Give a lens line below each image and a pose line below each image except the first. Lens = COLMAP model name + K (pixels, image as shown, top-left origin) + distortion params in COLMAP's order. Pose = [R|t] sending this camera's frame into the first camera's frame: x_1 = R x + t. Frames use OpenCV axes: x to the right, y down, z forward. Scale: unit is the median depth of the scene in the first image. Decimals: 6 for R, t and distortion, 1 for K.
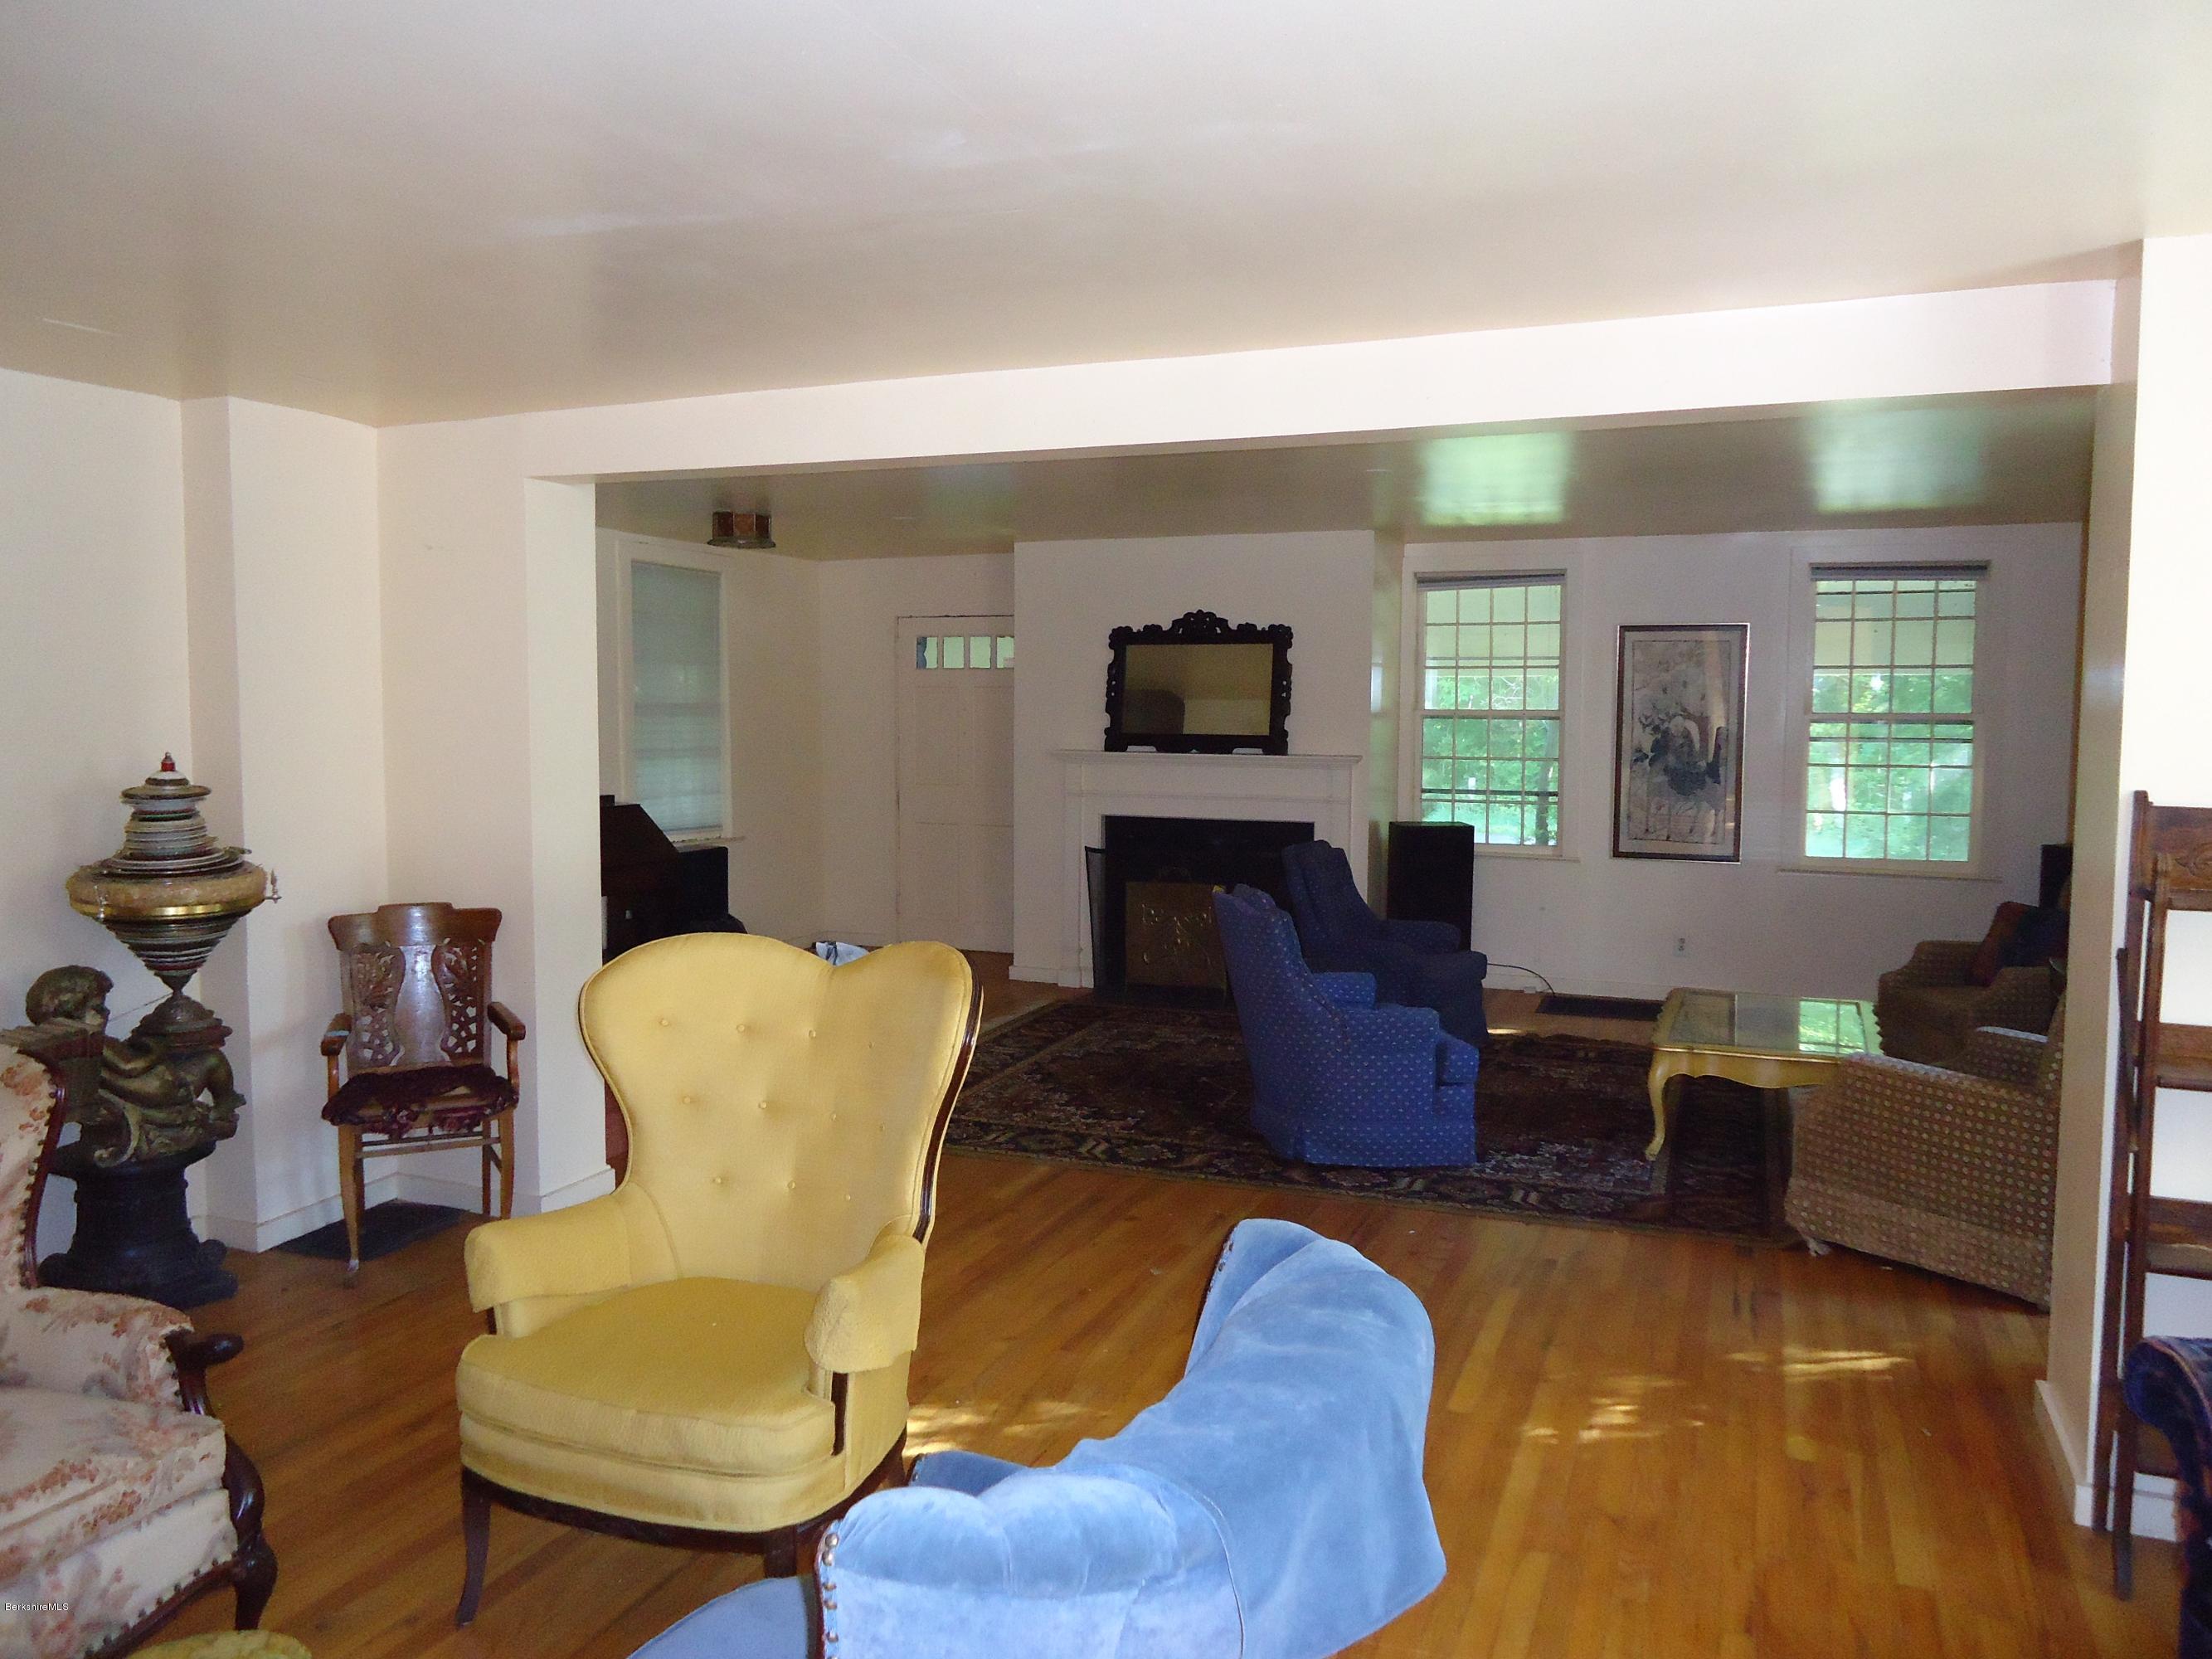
lens RADIAL K [[1618.0, 0, 1110.6], [0, 1618.0, 825.5], [0, 0, 1]] dist [-0.002119, 0.000107]
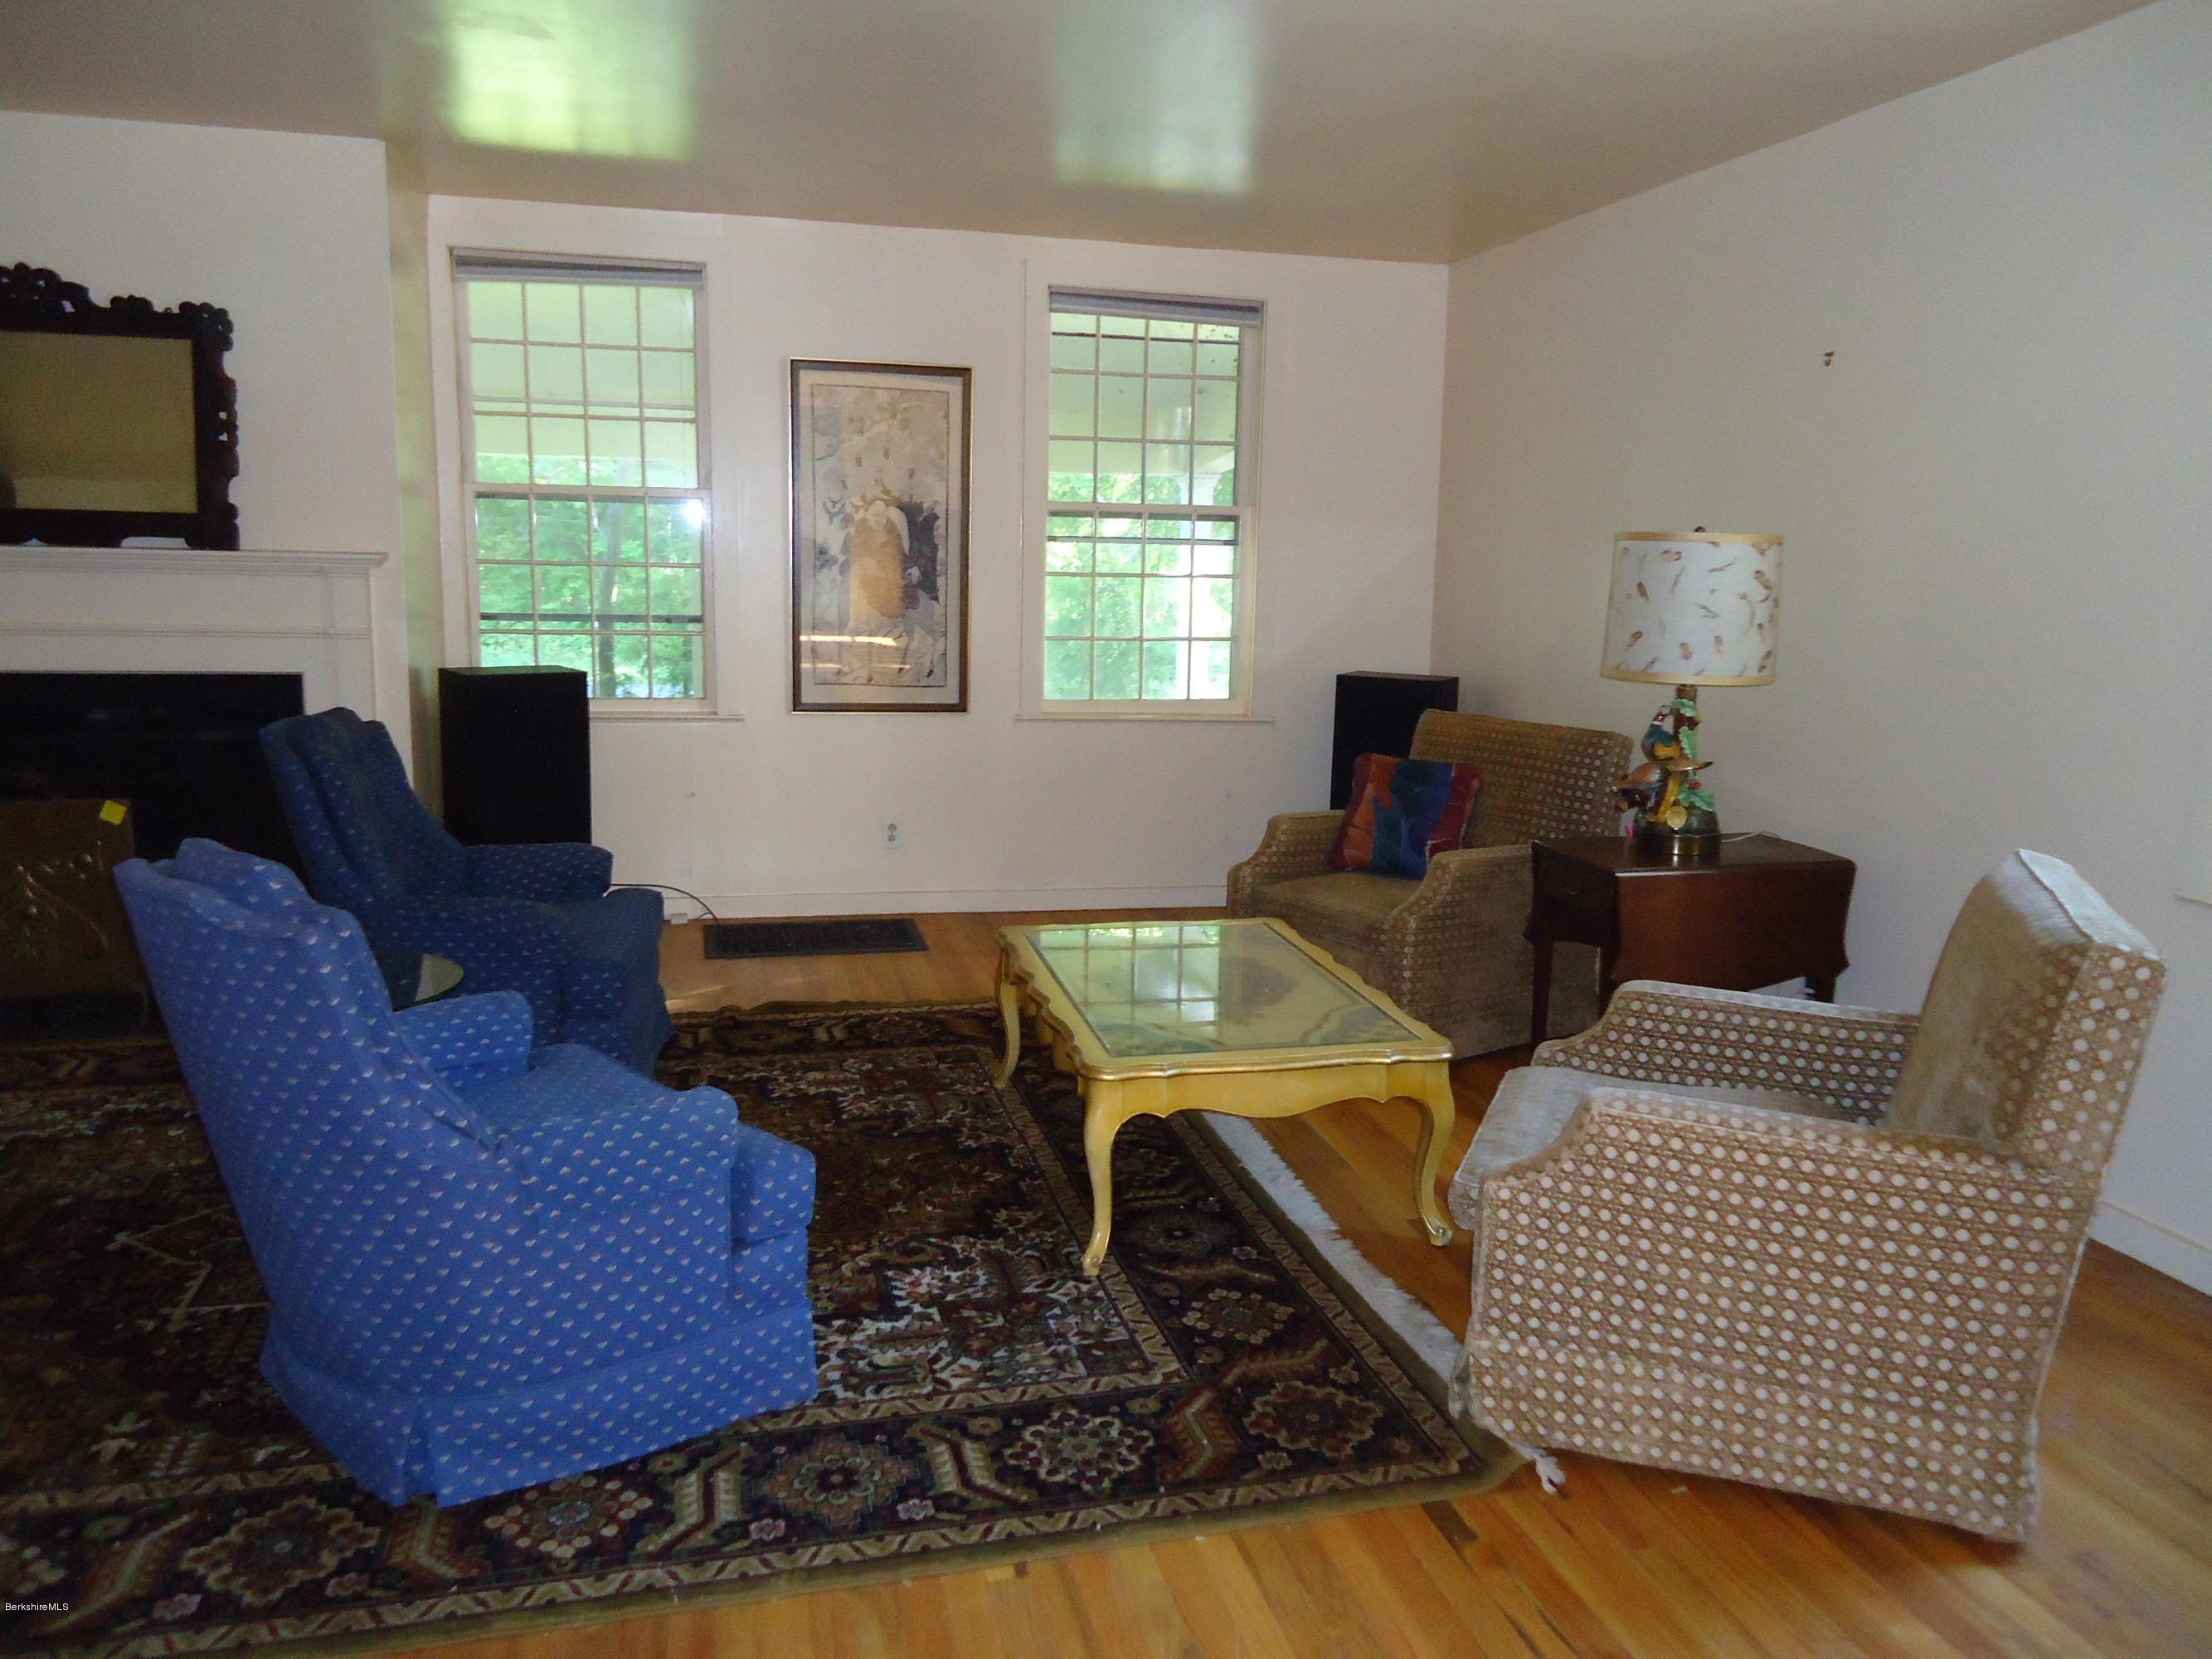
lens RADIAL K [[1618.0, 0, 1110.6], [0, 1618.0, 825.5], [0, 0, 1]] dist [-0.002119, 0.000107]
pose [[0.808789, -0.083957, 0.582075, 0.022351], [0.026532, 0.993959, 0.106500, -0.001828], [-0.587500, -0.070692, 0.806130, 0.387161]]
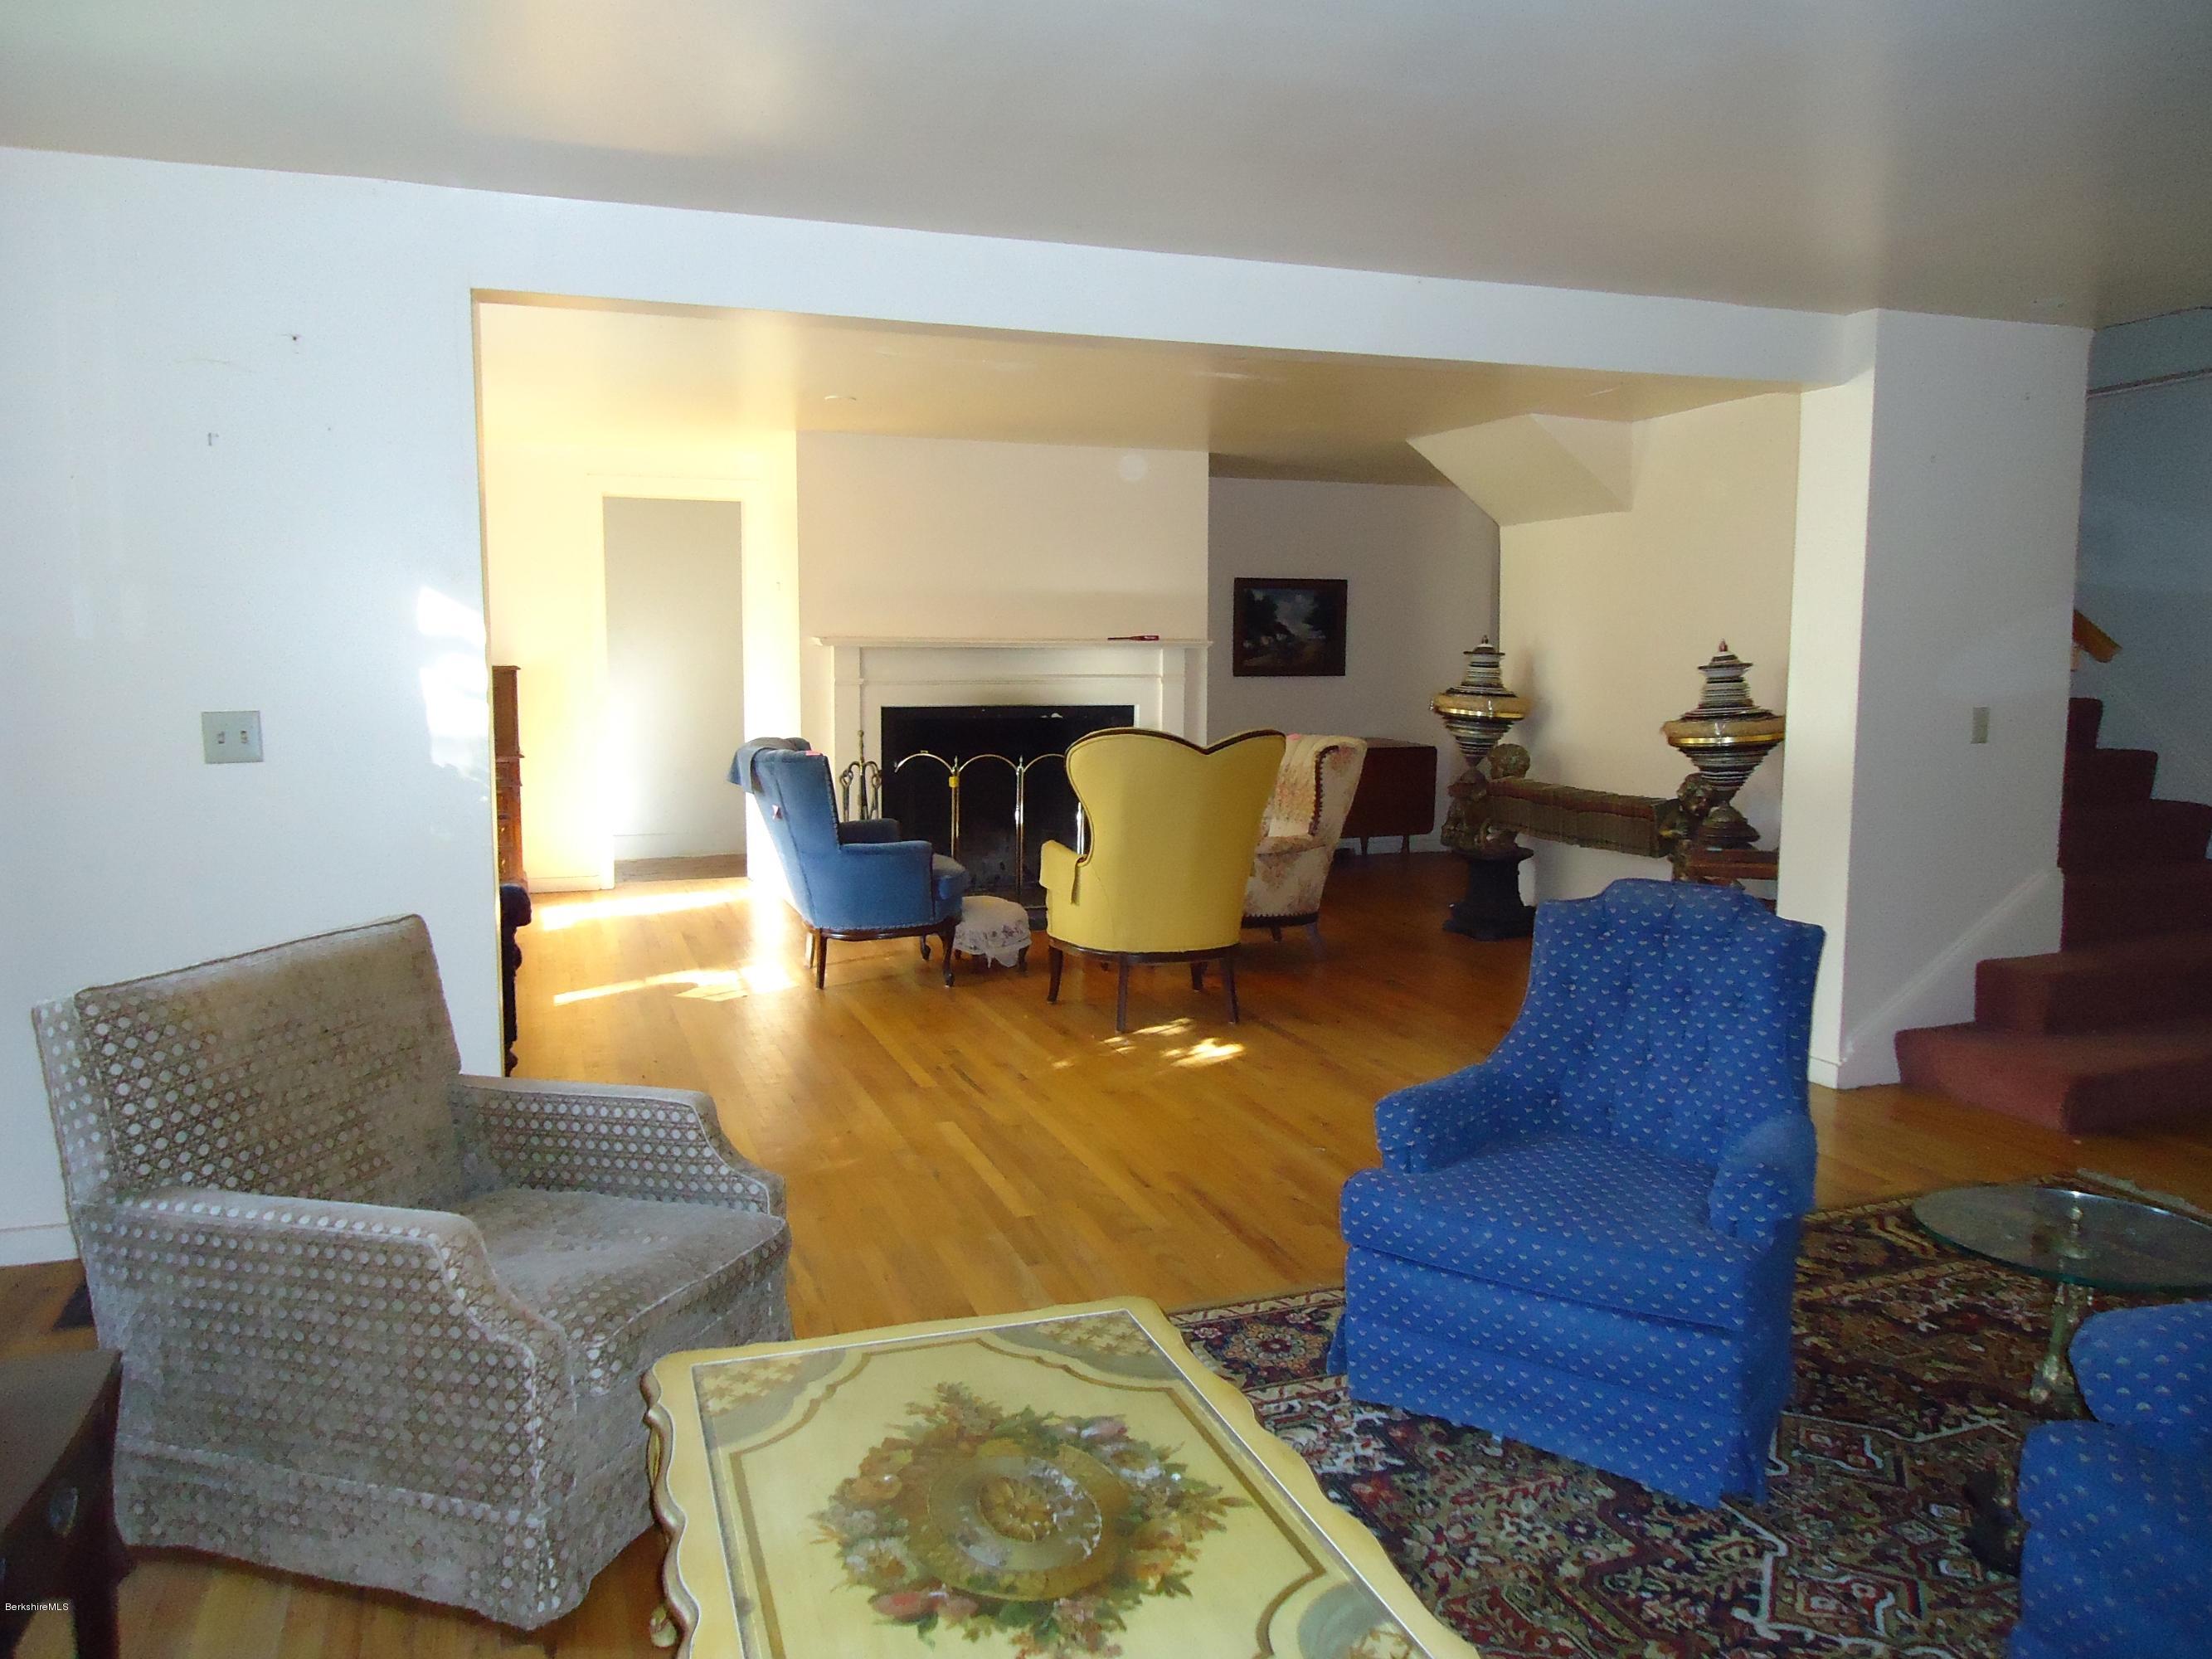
lens RADIAL K [[1618.0, 0, 1110.6], [0, 1618.0, 825.5], [0, 0, 1]] dist [-0.002119, 0.000107]
pose [[-0.742260, 0.071091, -0.666331, 0.429595], [-0.058522, 0.983681, 0.170140, -0.048130], [0.667552, 0.165283, -0.725986, 0.884129]]
